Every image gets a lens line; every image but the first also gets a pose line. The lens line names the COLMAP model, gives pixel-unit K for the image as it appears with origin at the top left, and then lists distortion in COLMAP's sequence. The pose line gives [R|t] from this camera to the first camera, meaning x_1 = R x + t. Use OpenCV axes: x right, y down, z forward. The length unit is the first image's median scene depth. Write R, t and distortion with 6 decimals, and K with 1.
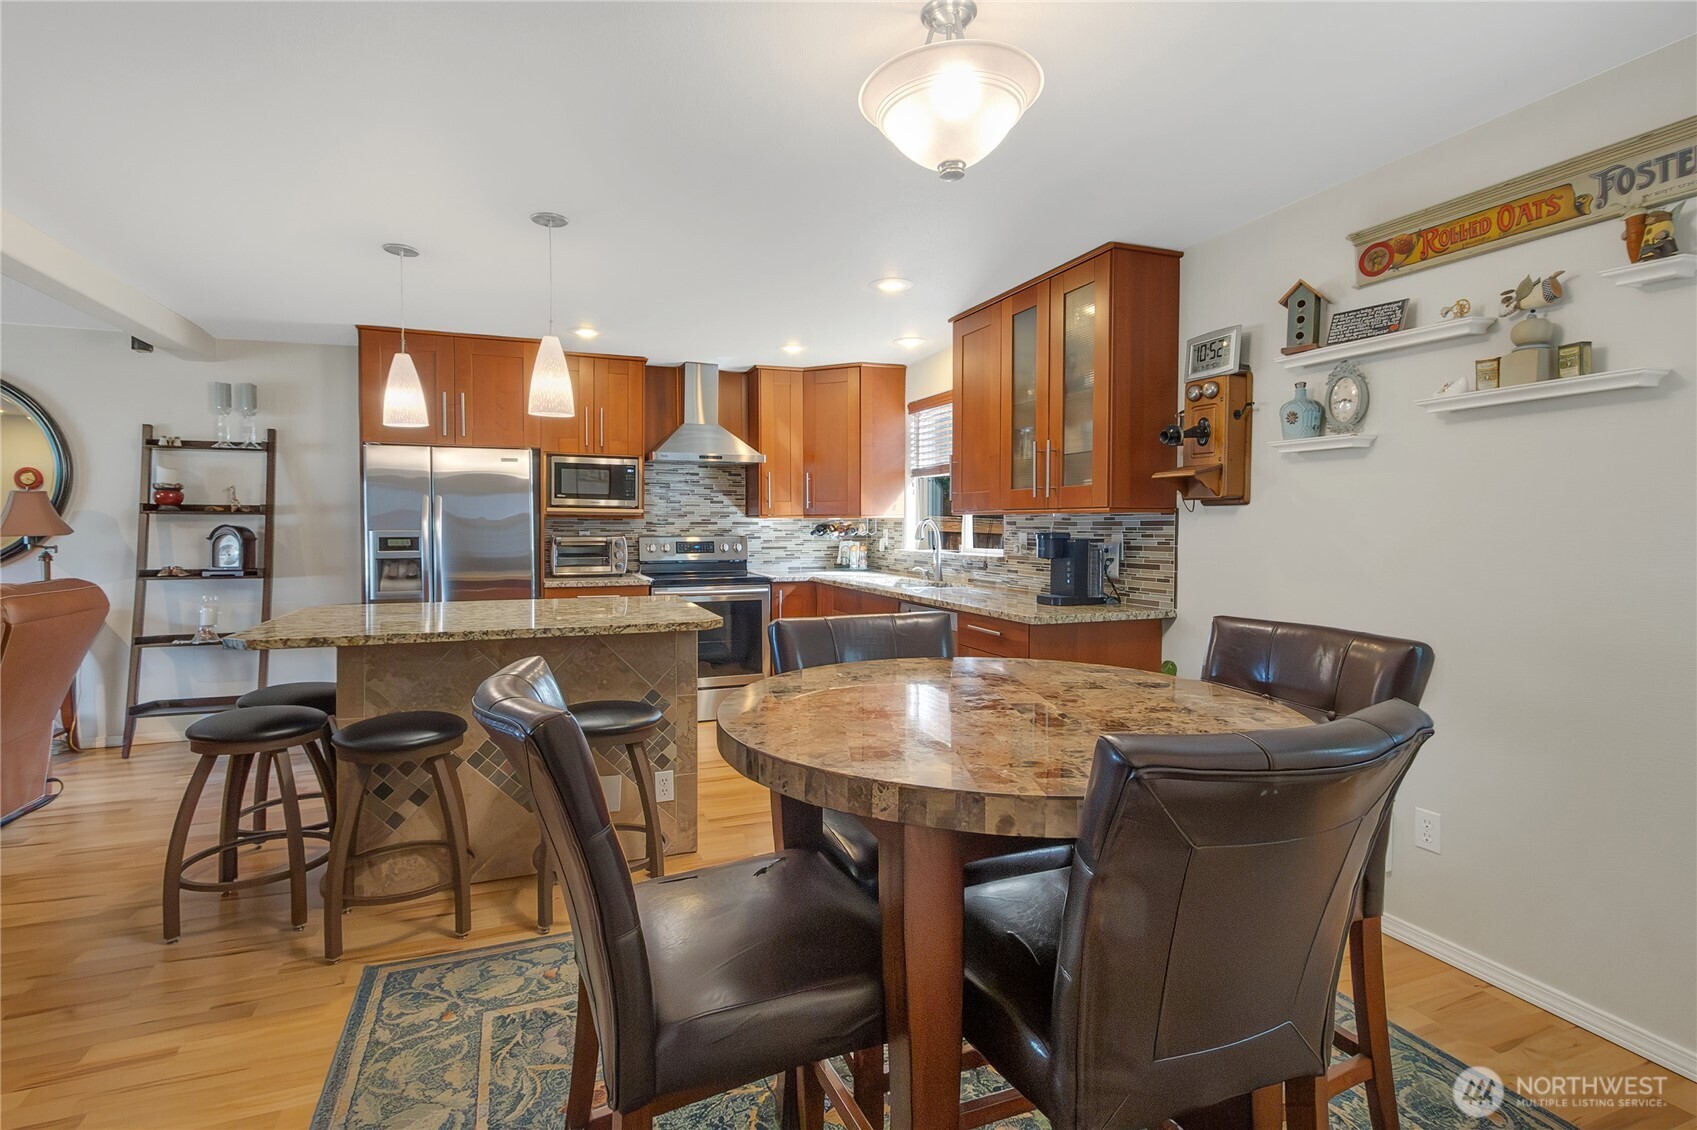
lens RADIAL K [[816.5, 0, 842.0], [0, 816.5, 550.6], [0, 0, 1]] dist [0.004999, -0.001768]
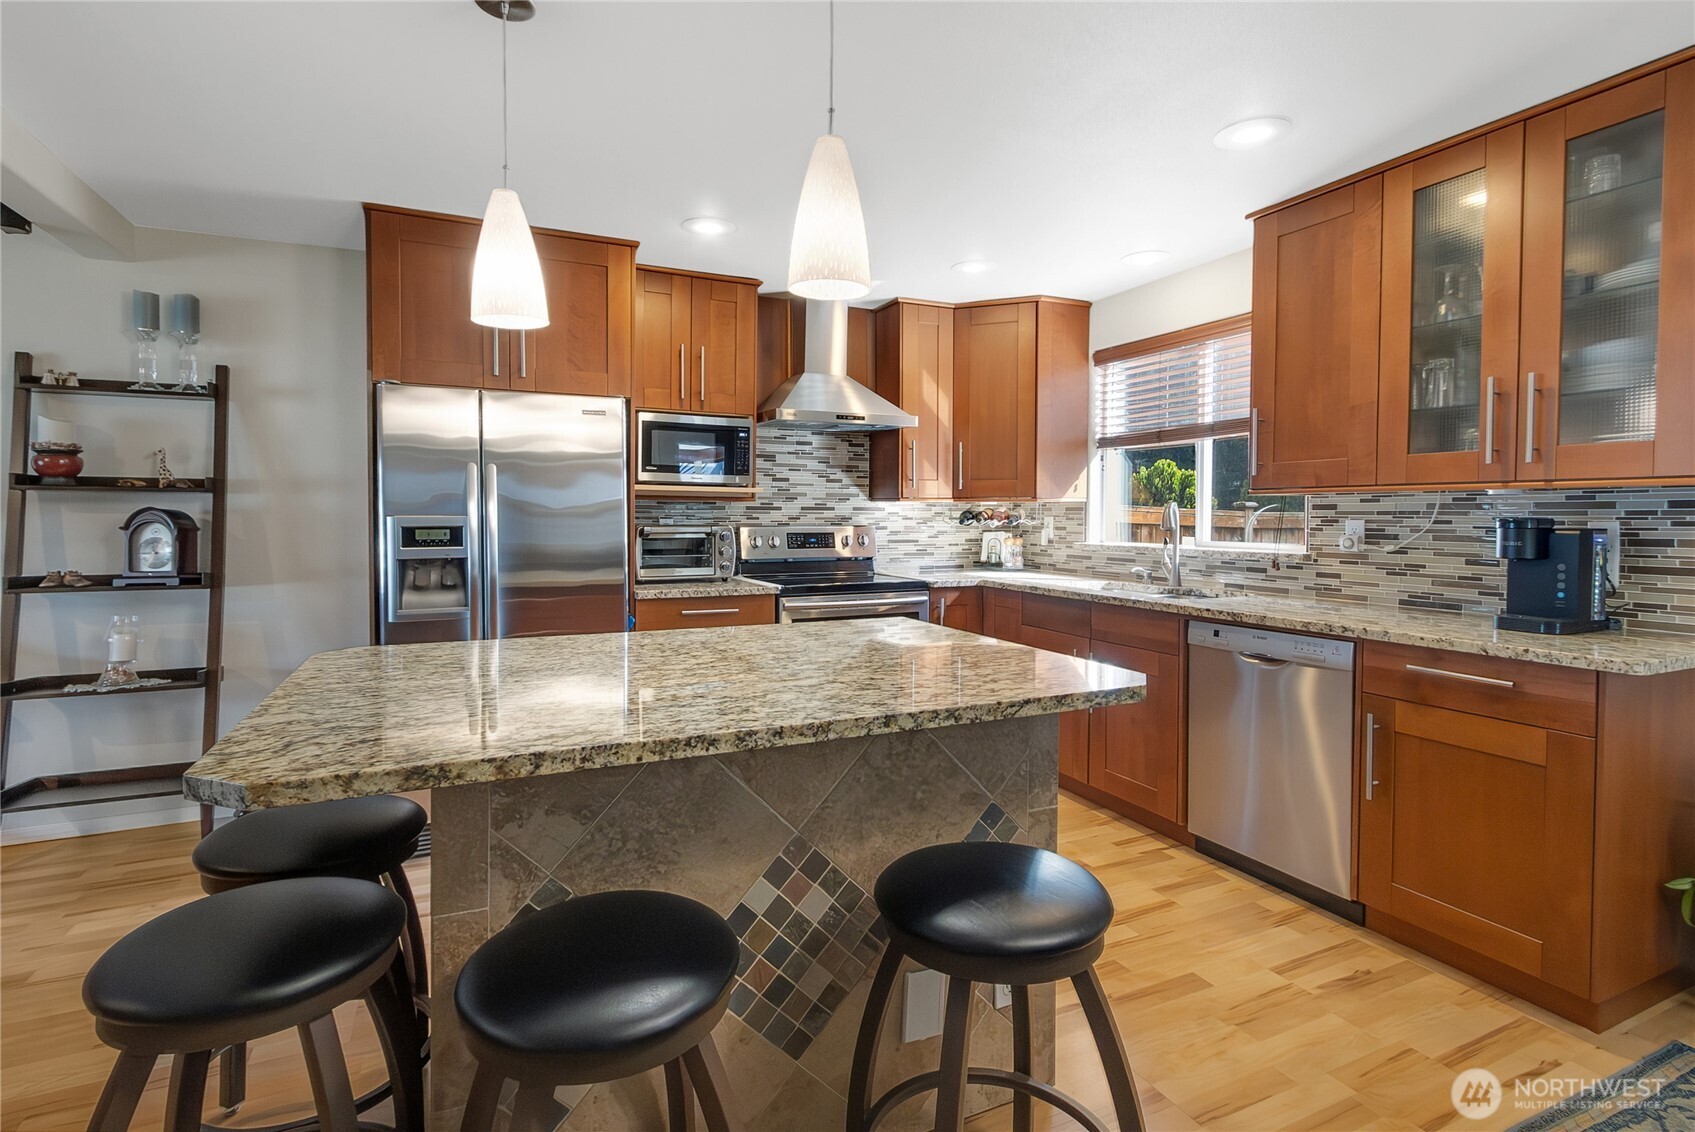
lens RADIAL K [[815.5, 0, 847.2], [0, 815.5, 540.6], [0, 0, 1]] dist [0.004999, -0.001768]
pose [[0.997345, -0.001075, 0.072817, -0.241604], [0.001193, 0.999998, -0.001578, -0.003399], [-0.072815, 0.001660, 0.997344, 0.302430]]
